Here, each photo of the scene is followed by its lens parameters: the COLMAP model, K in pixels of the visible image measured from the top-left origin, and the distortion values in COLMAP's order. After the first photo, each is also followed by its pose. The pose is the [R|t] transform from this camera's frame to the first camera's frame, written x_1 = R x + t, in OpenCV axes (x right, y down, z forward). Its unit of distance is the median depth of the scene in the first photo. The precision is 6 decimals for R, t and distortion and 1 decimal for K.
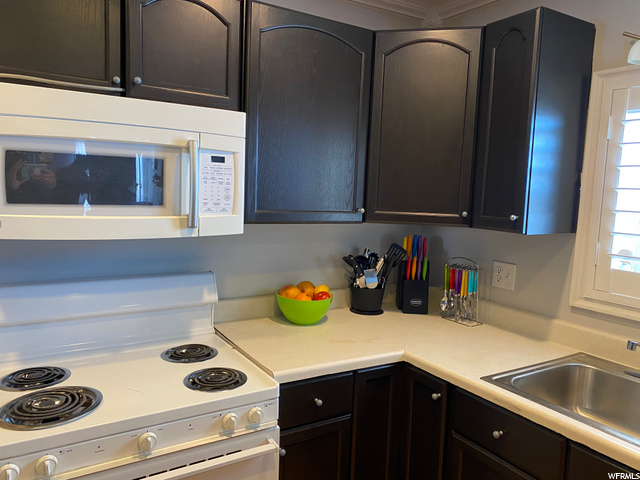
lens RADIAL K [[491.2, 0, 320.6], [0, 491.2, 240.8], [0, 0, 1]] dist [0.025408, -0.023733]
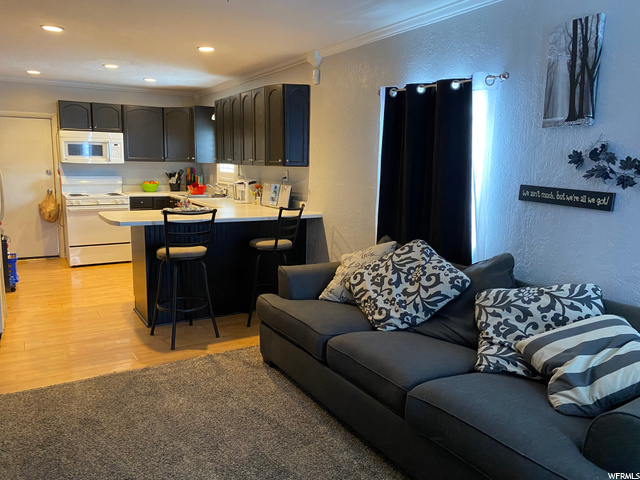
lens RADIAL K [[491.2, 0, 317.0], [0, 491.2, 239.5], [0, 0, 1]] dist [0.025408, -0.023733]
pose [[0.999728, -0.015436, -0.017470, 1.412929], [0.016323, 0.998525, 0.051788, 0.405048], [0.016644, -0.052059, 0.998505, -2.893185]]
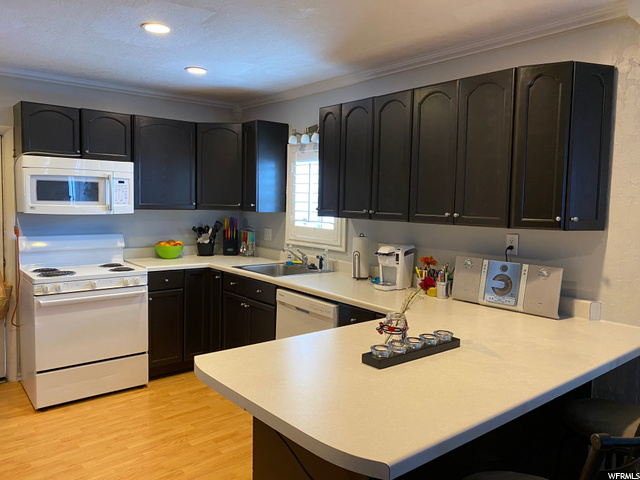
lens RADIAL K [[491.2, 0, 326.7], [0, 491.2, 239.8], [0, 0, 1]] dist [0.025408, -0.023733]
pose [[0.989482, -0.025789, 0.142337, 0.396712], [0.028578, 0.999437, -0.017587, 0.171787], [-0.141803, 0.021470, 0.989662, -1.393641]]
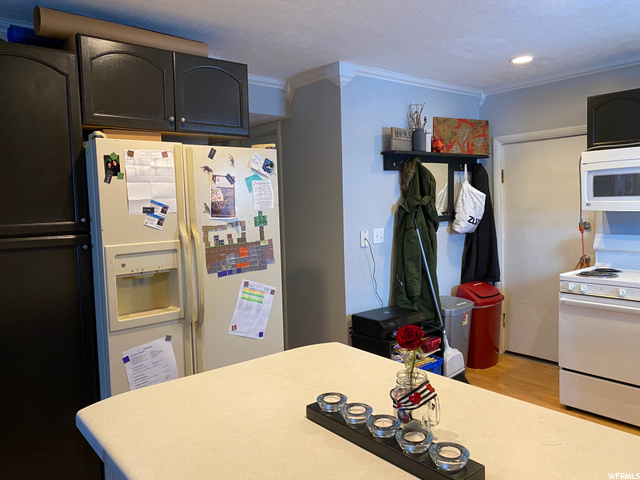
lens RADIAL K [[491.2, 0, 319.0], [0, 491.2, 236.0], [0, 0, 1]] dist [0.025408, -0.023733]
pose [[0.137459, 0.028939, -0.990085, 1.301147], [-0.067321, 0.997535, 0.019810, 0.131262], [0.988217, 0.063930, 0.139068, -0.576279]]
